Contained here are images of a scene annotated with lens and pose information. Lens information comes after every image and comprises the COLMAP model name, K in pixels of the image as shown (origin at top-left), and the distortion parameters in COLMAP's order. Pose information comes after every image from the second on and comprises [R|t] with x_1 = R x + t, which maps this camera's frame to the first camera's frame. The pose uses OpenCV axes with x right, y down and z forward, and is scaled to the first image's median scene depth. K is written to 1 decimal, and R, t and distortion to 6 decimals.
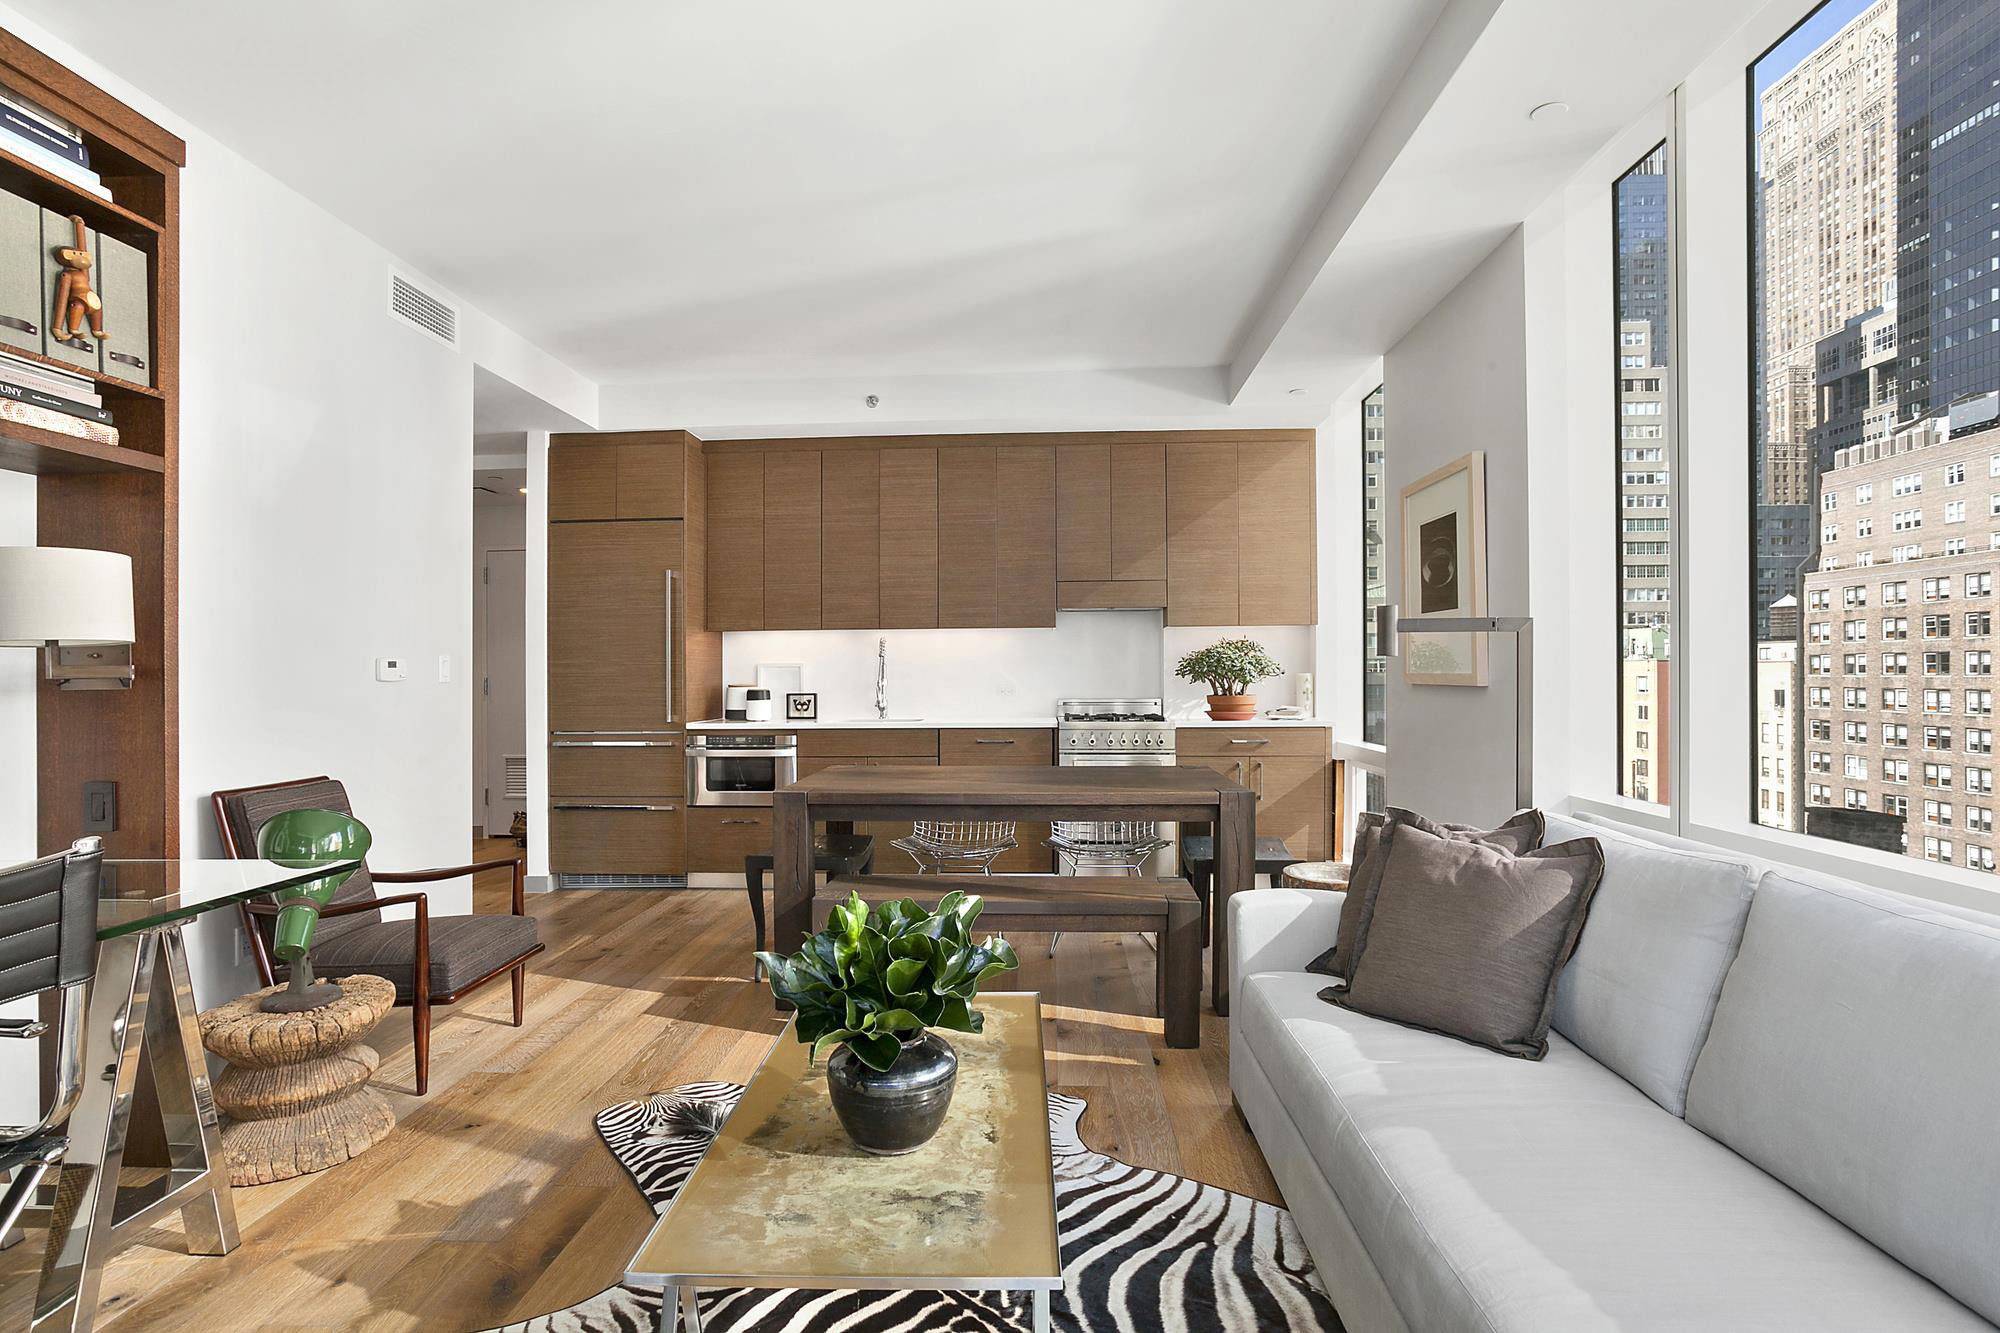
lens RADIAL K [[978.5, 0, 1000.0], [0, 978.5, 666.5], [0, 0, 1]] dist [-0.001933, 0.000132]
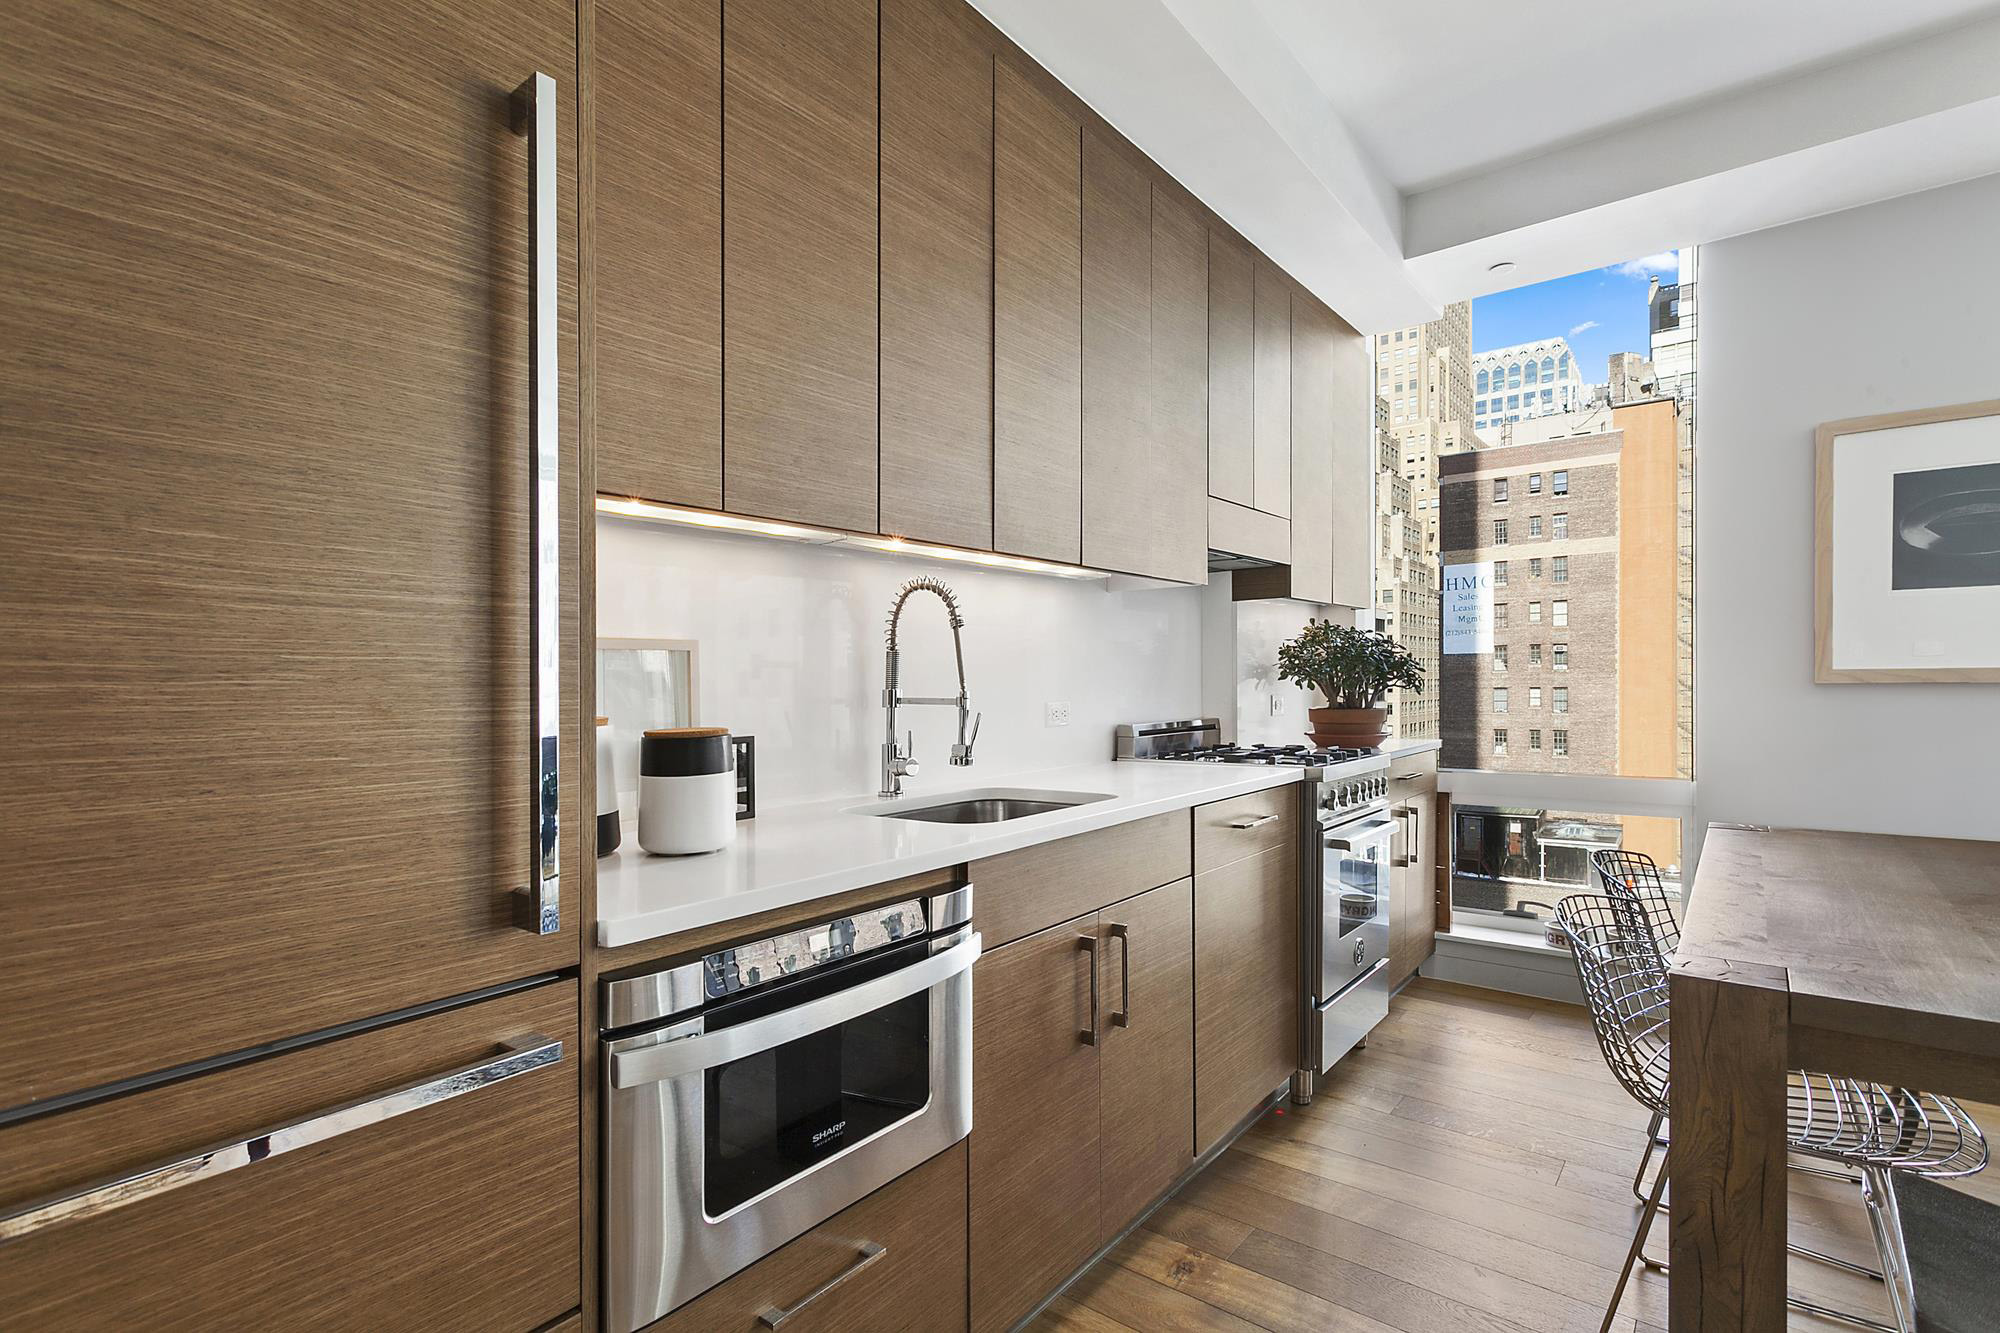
lens RADIAL K [[955.4, 0, 998.5], [0, 955.4, 684.1], [0, 0, 1]] dist [0.000634, 0.000174]
pose [[0.584631, -0.004554, 0.811287, -0.414579], [0.003925, 0.999988, 0.002785, 0.010151], [-0.811290, 0.001556, 0.584642, 0.800715]]
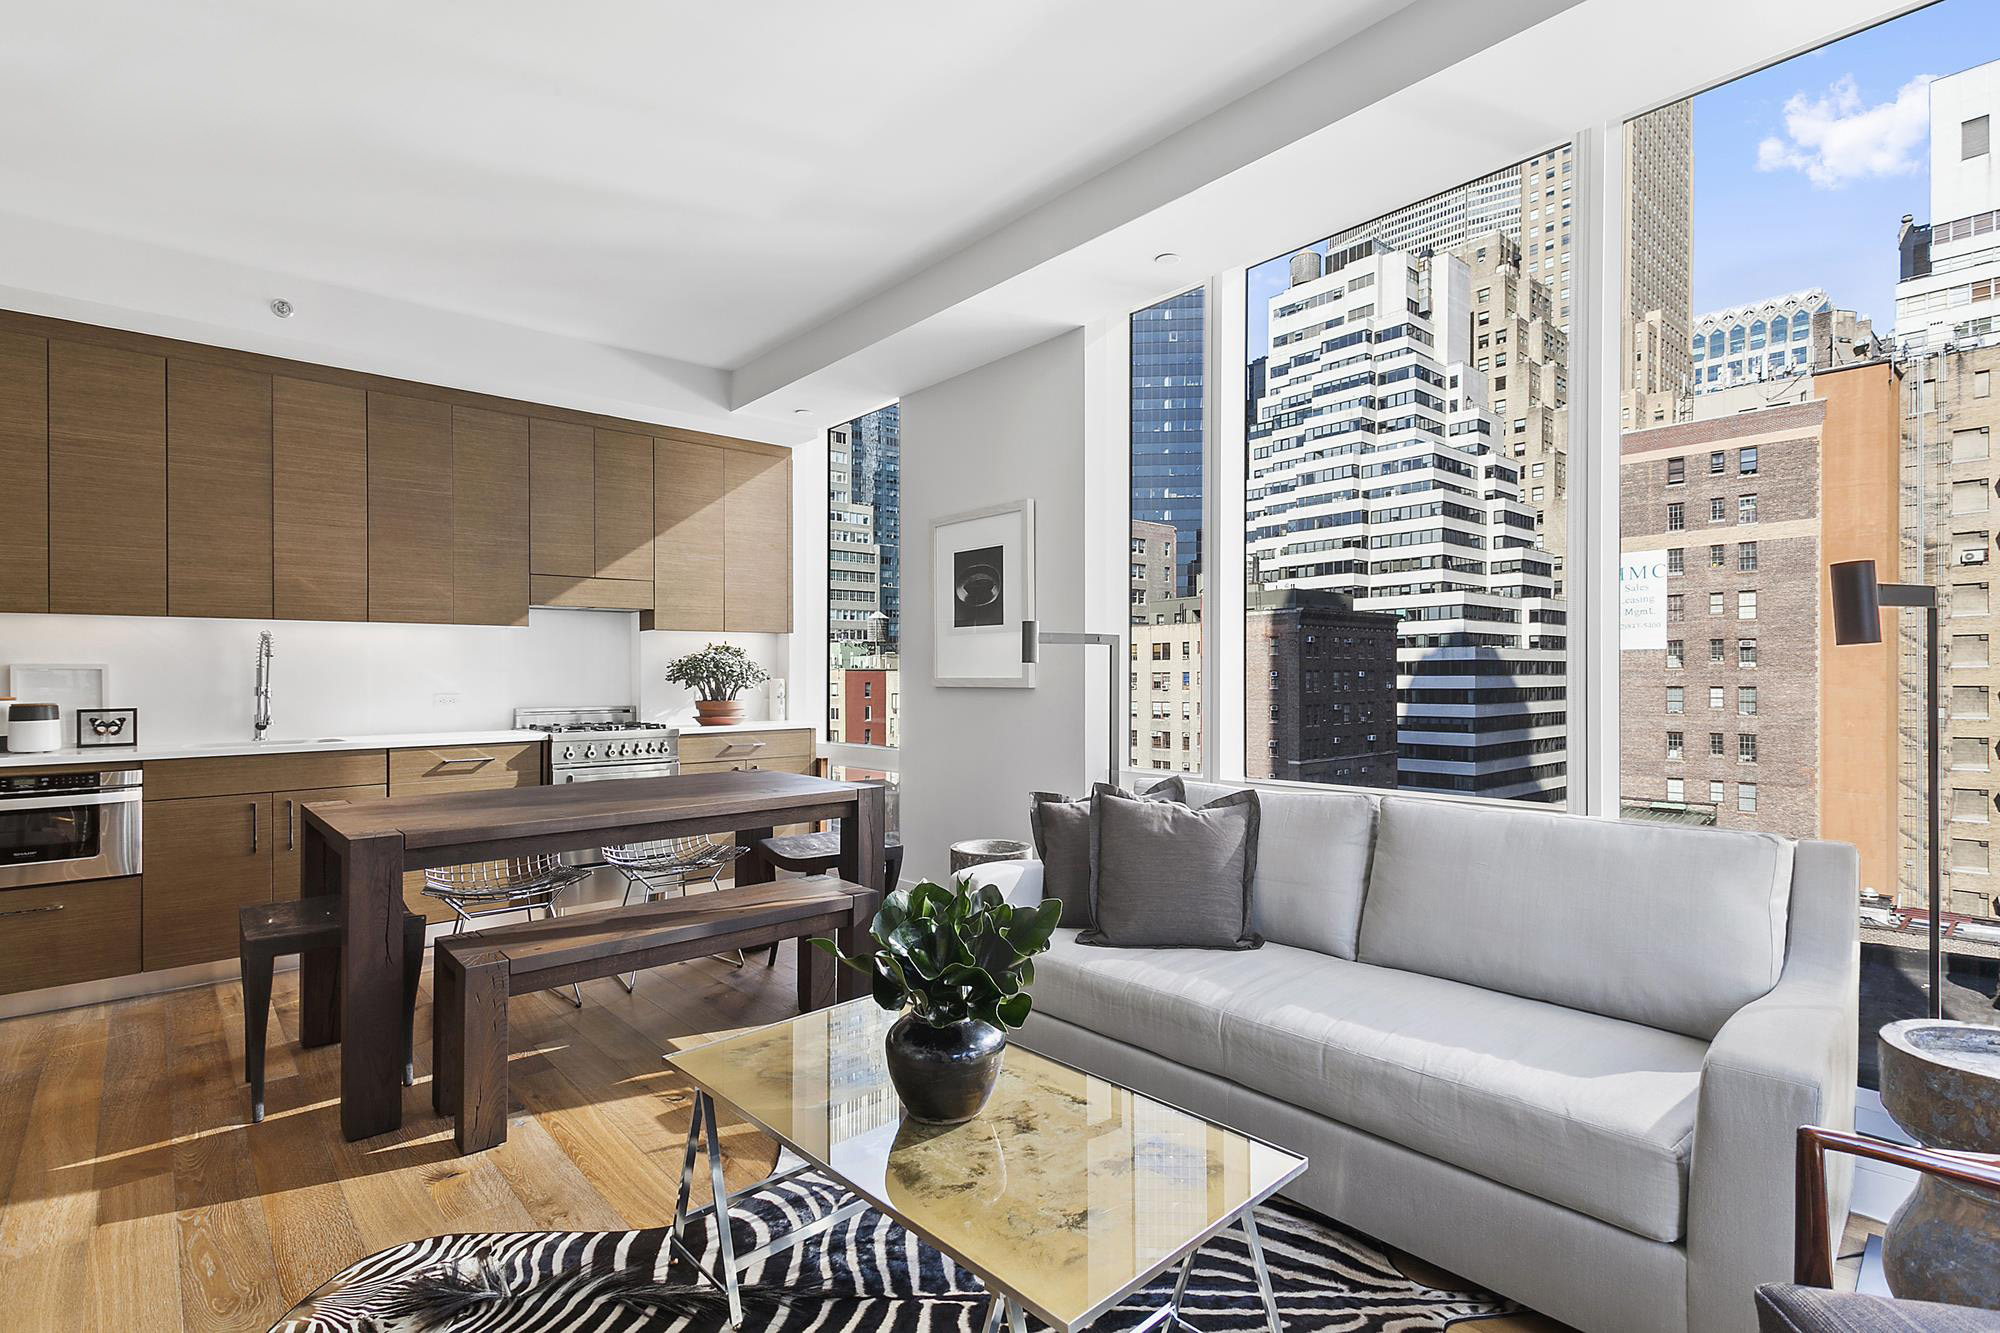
lens RADIAL K [[952.5, 0, 1001.6], [0, 952.5, 677.1], [0, 0, 1]] dist [0.019550, 0.000134]
pose [[0.713450, 0.000674, 0.700705, -0.243006], [-0.002765, 0.999994, 0.001853, 0.002891], [-0.700700, -0.003259, 0.713448, 0.097058]]
